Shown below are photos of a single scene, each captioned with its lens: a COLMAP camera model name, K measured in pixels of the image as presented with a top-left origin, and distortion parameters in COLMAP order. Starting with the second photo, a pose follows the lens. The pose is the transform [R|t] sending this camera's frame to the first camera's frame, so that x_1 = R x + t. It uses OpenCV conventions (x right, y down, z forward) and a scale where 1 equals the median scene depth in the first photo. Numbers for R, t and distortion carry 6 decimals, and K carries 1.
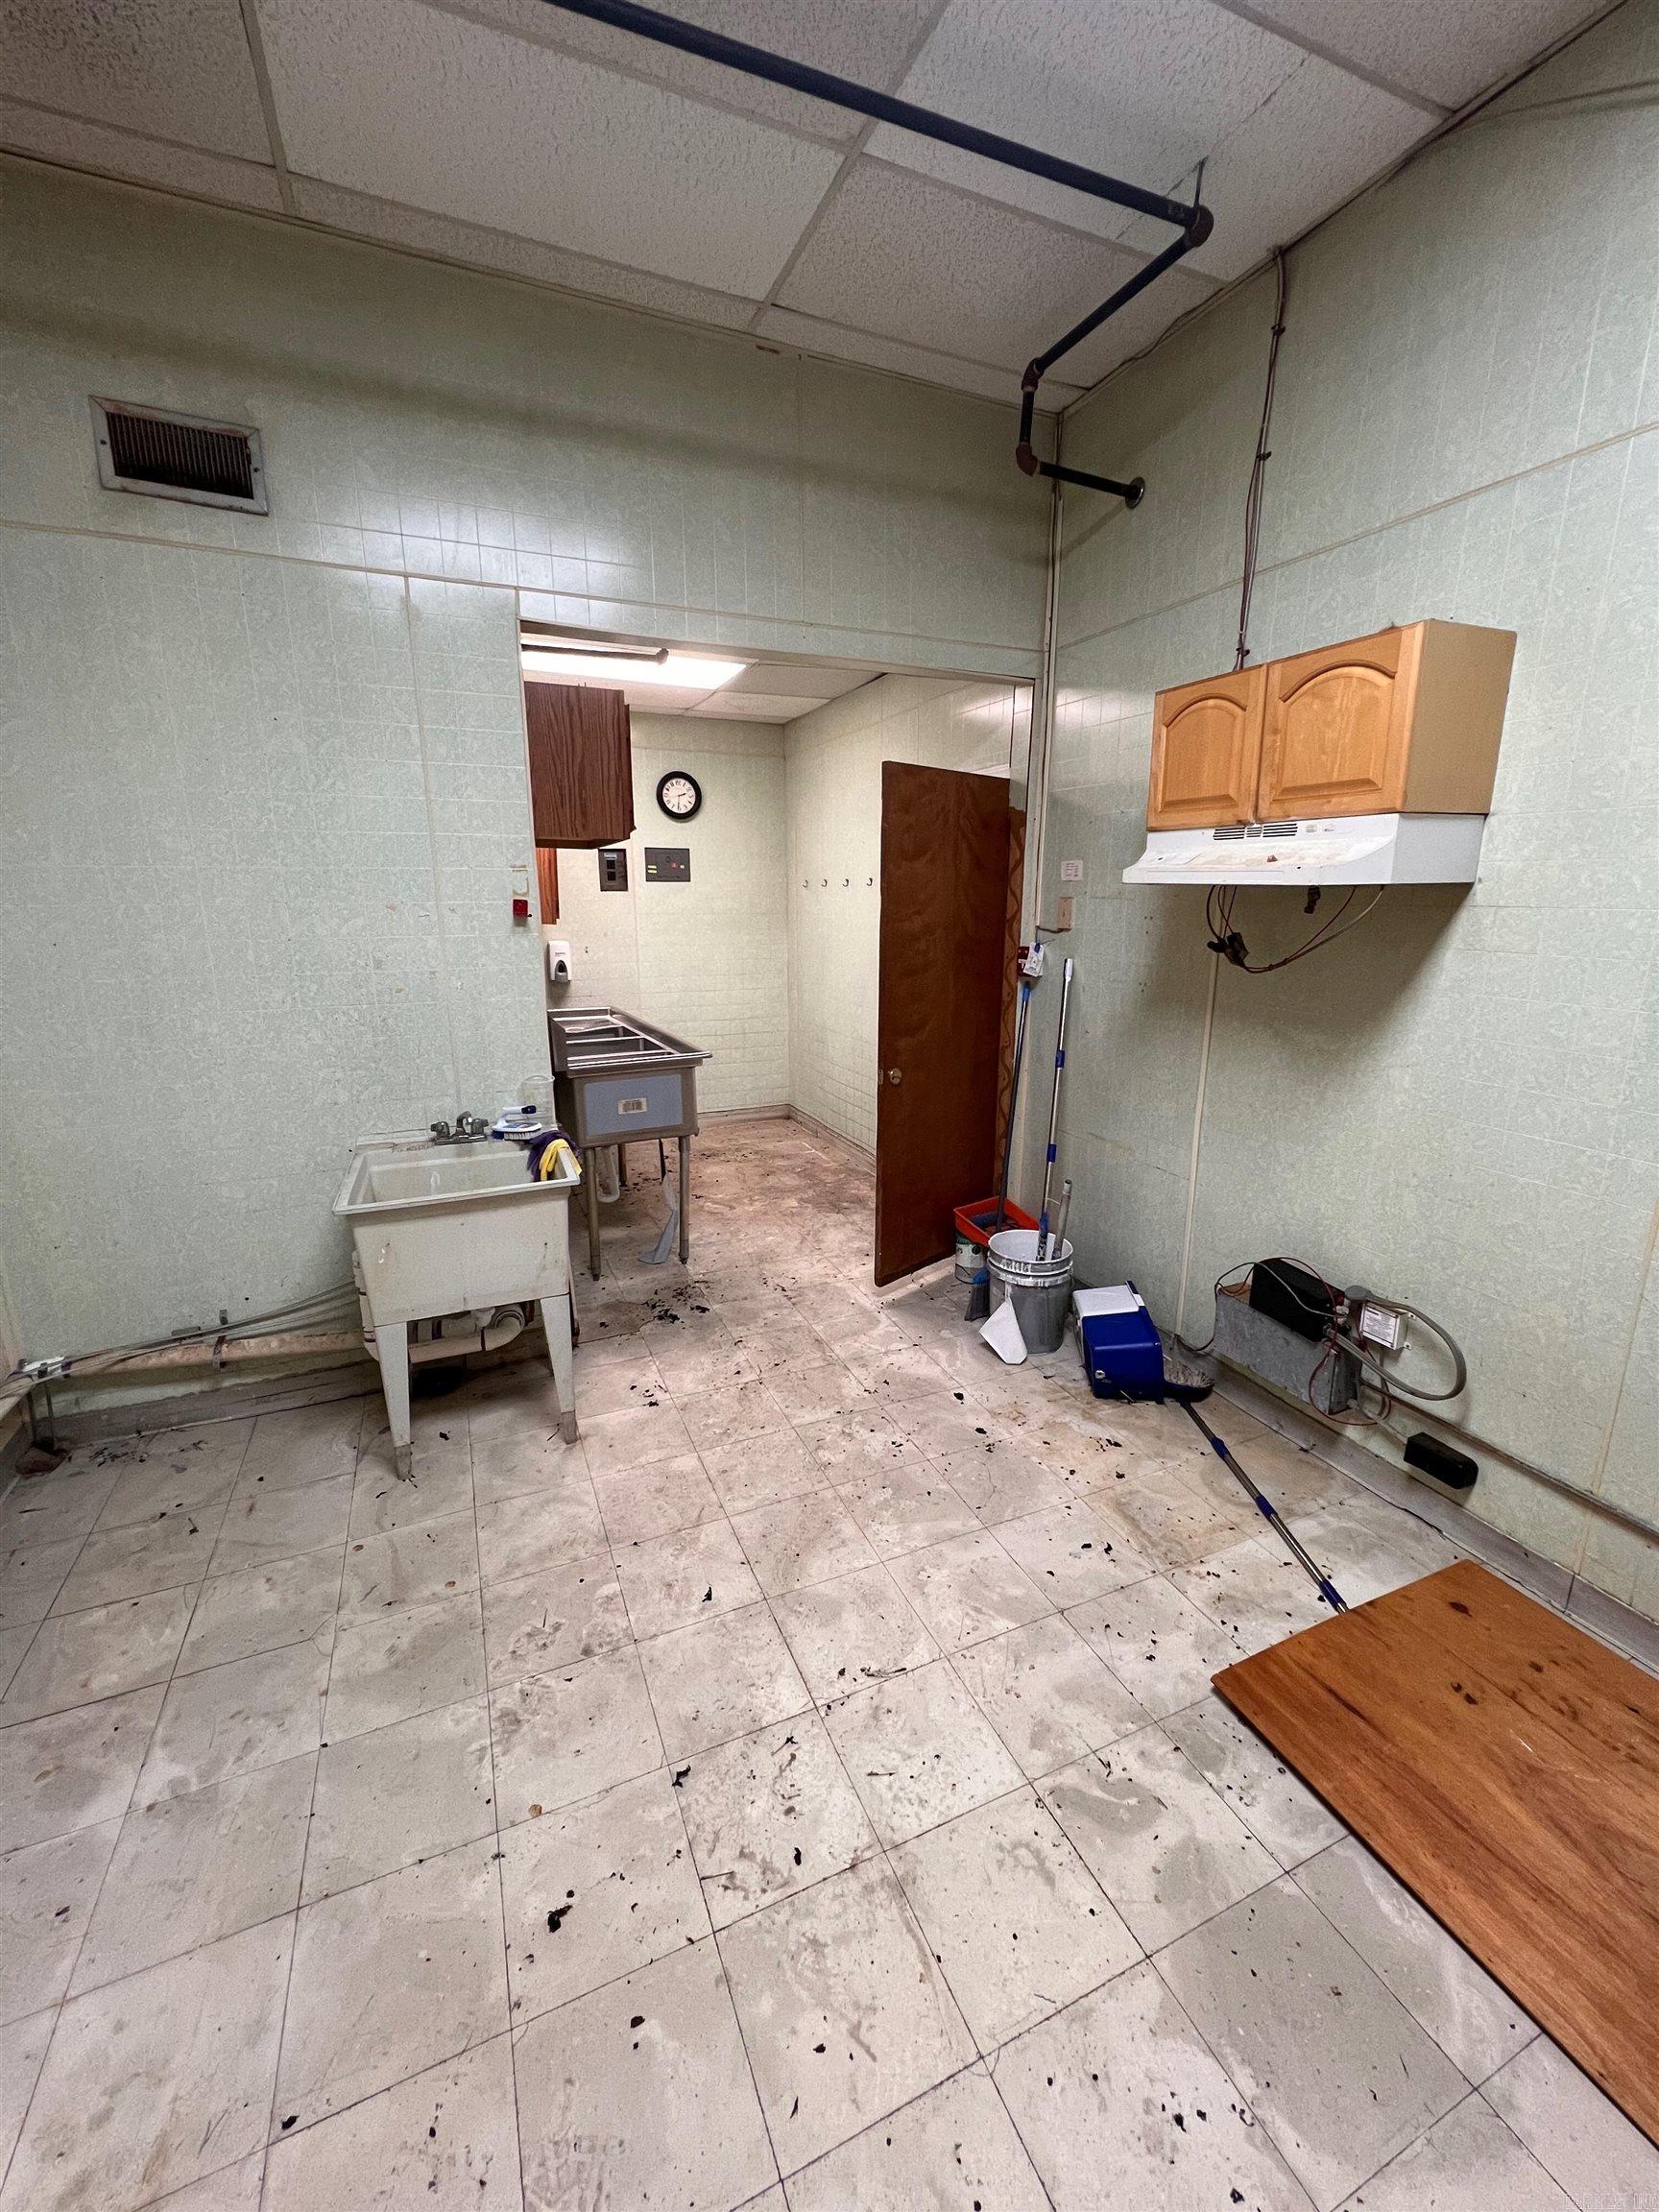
lens RADIAL K [[886.4, 0, 838.3], [0, 886.4, 1100.5], [0, 0, 1]] dist [-0.001405, 0.000768]
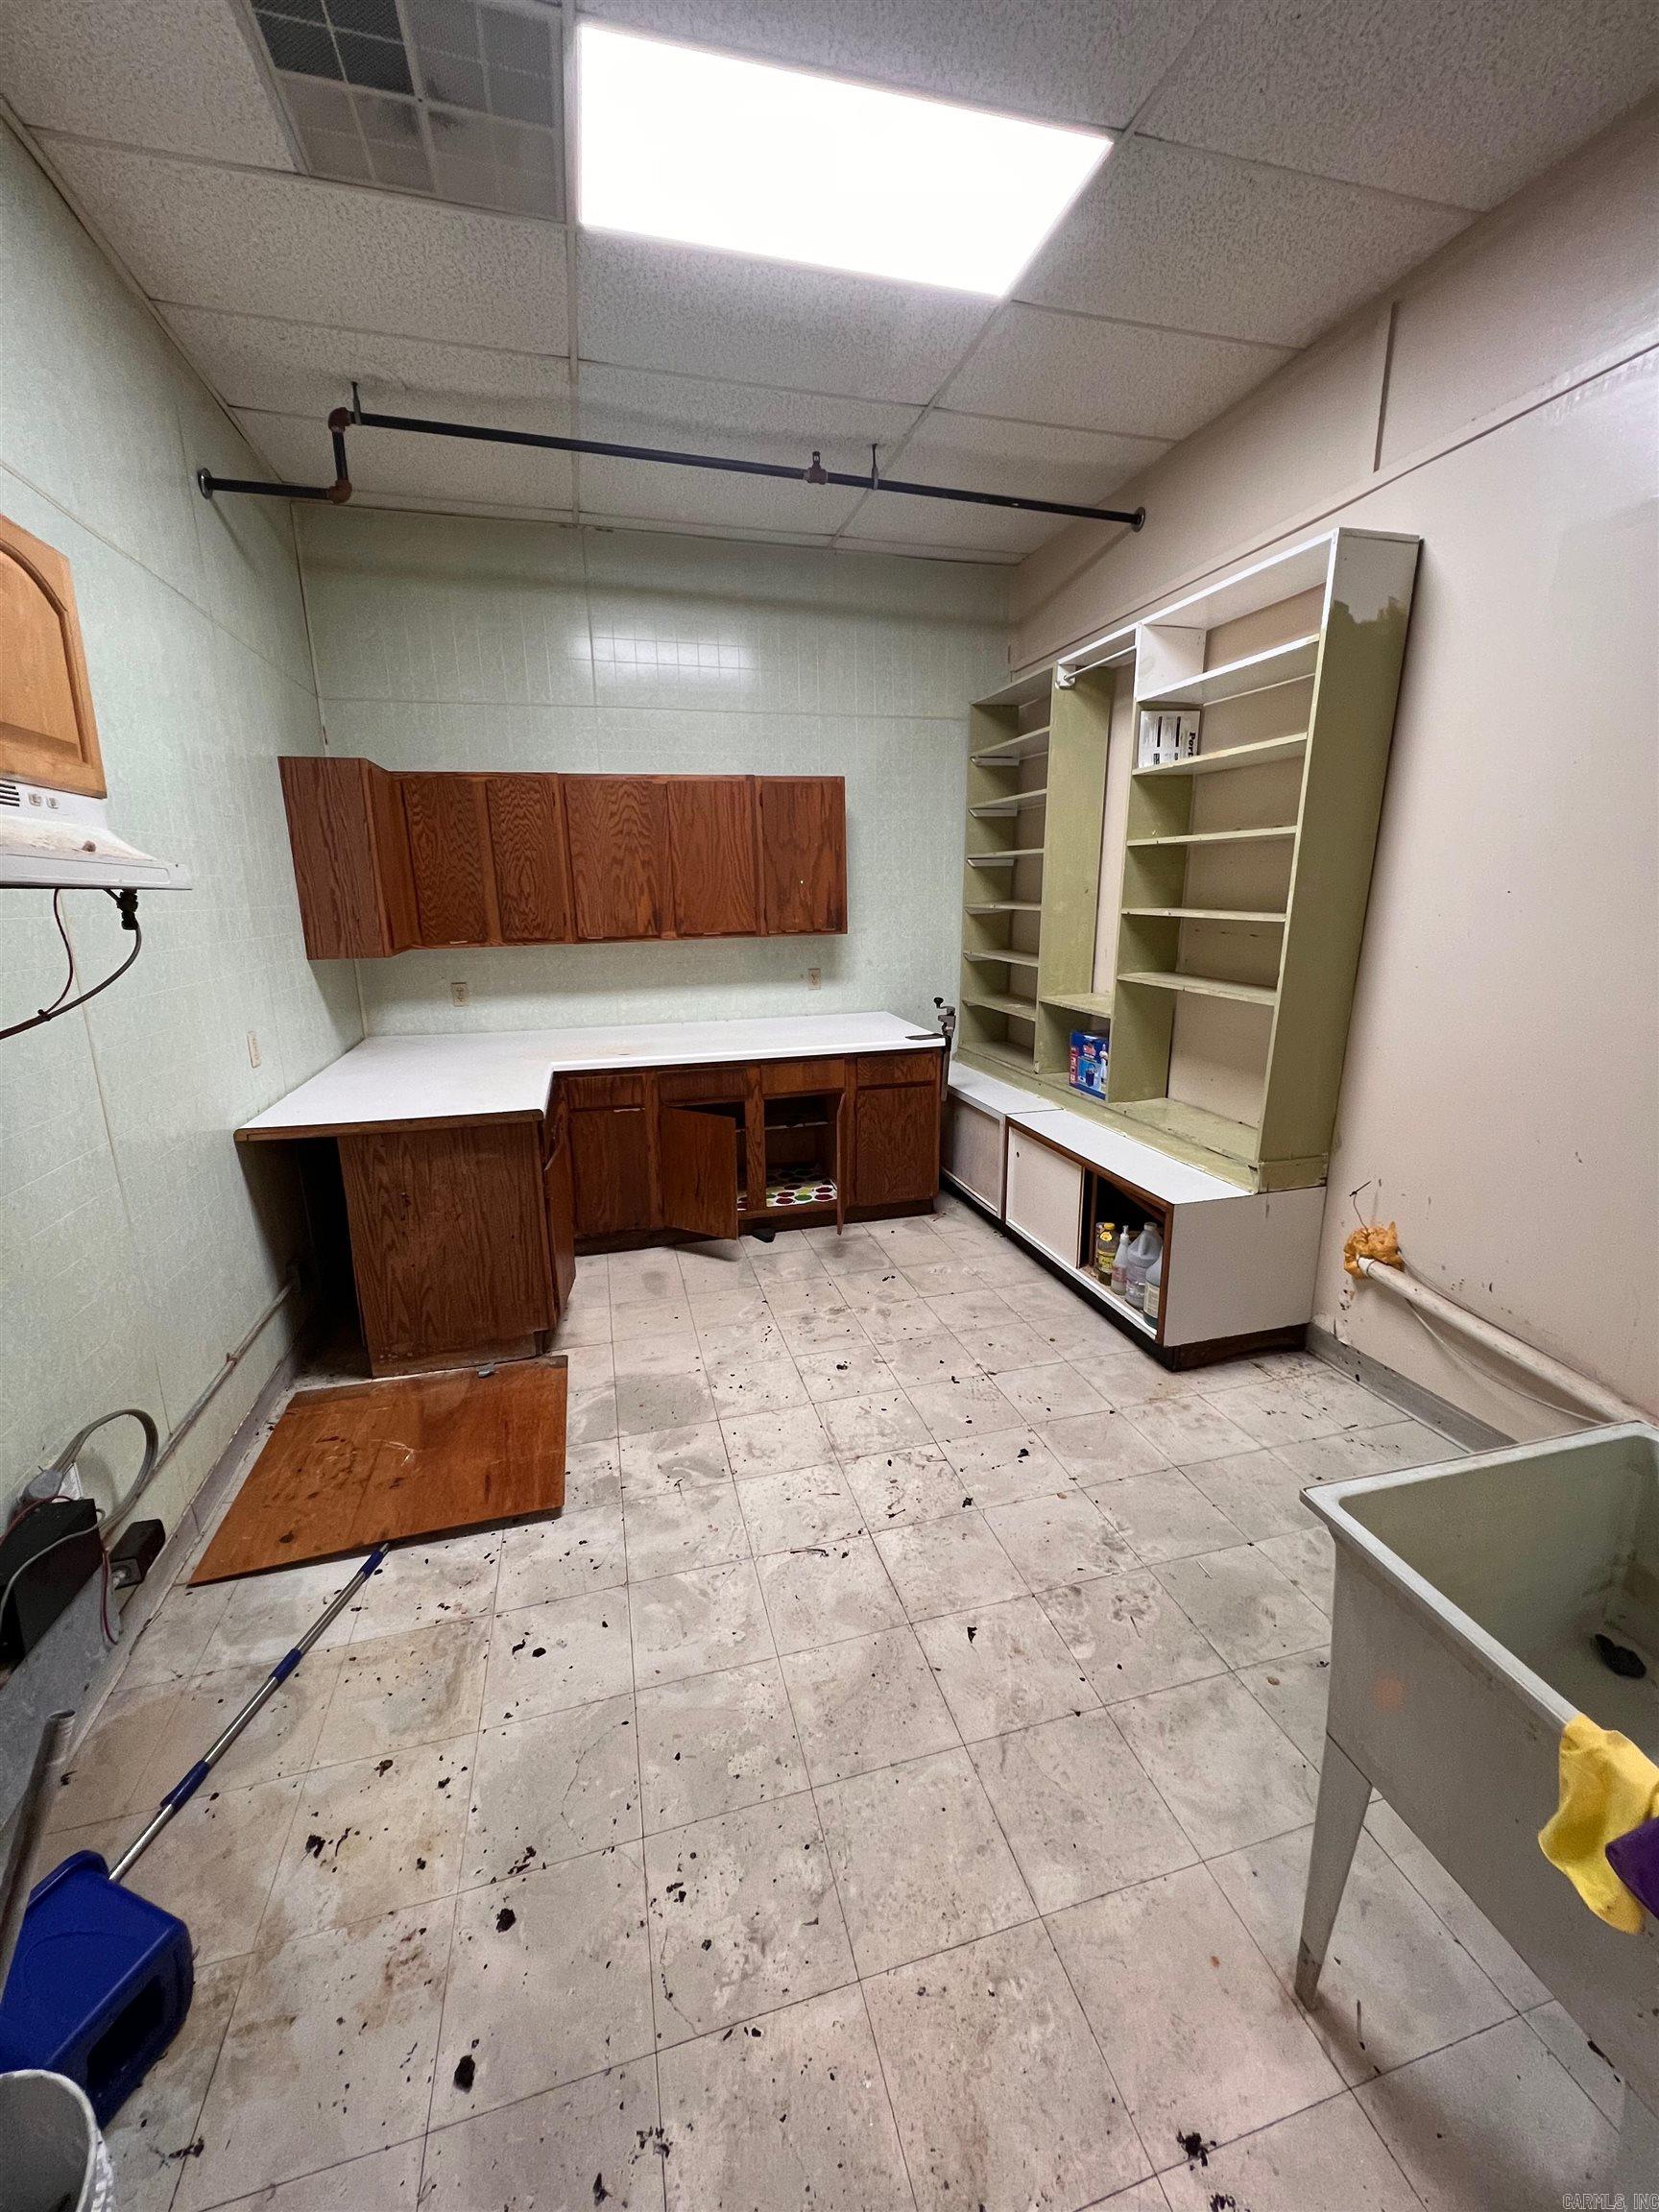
lens RADIAL K [[886.4, 0, 834.7], [0, 886.4, 1103.7], [0, 0, 1]] dist [-0.001405, 0.000768]
pose [[-0.988252, -0.024367, 0.150879, -0.110117], [0.047070, 0.890698, 0.452153, -0.317710], [-0.145406, 0.453943, -0.879087, 1.340513]]
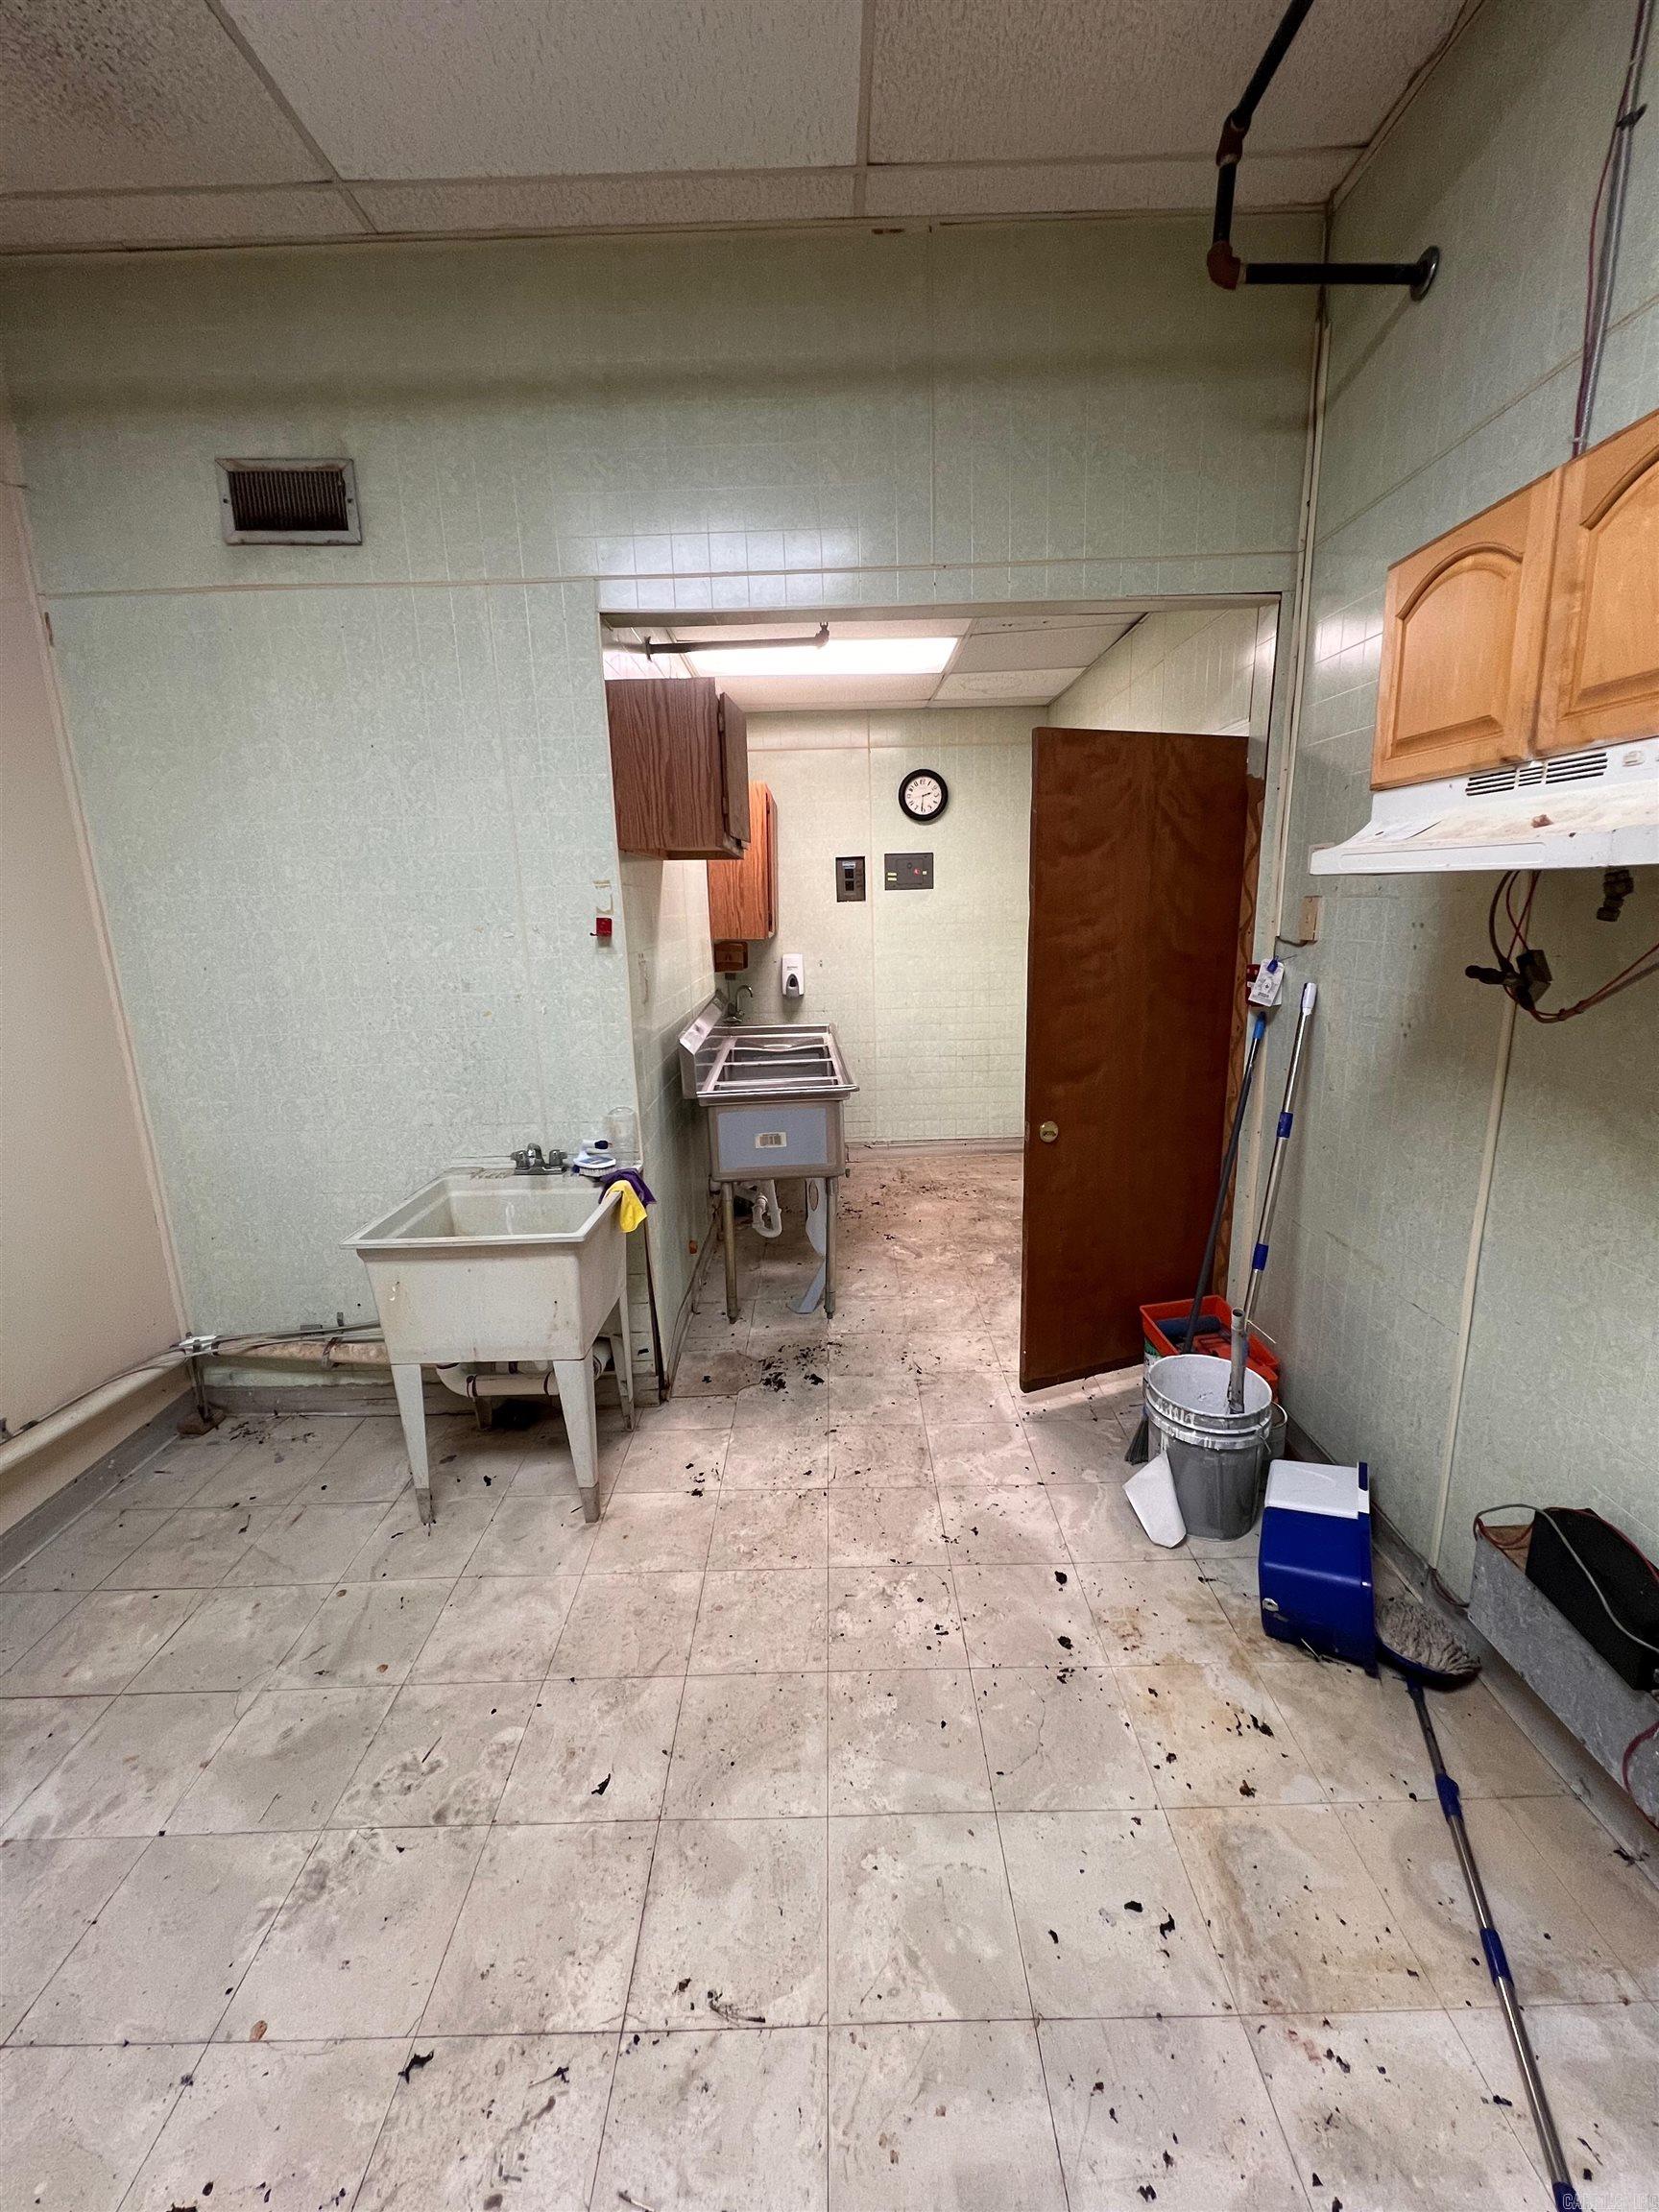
lens RADIAL K [[886.4, 0, 836.0], [0, 886.4, 1100.1], [0, 0, 1]] dist [-0.001405, 0.000768]
pose [[0.916072, 0.061018, -0.396345, 0.274173], [-0.063319, 0.997967, 0.007289, -0.066916], [0.395984, 0.018419, 0.918073, 0.283698]]
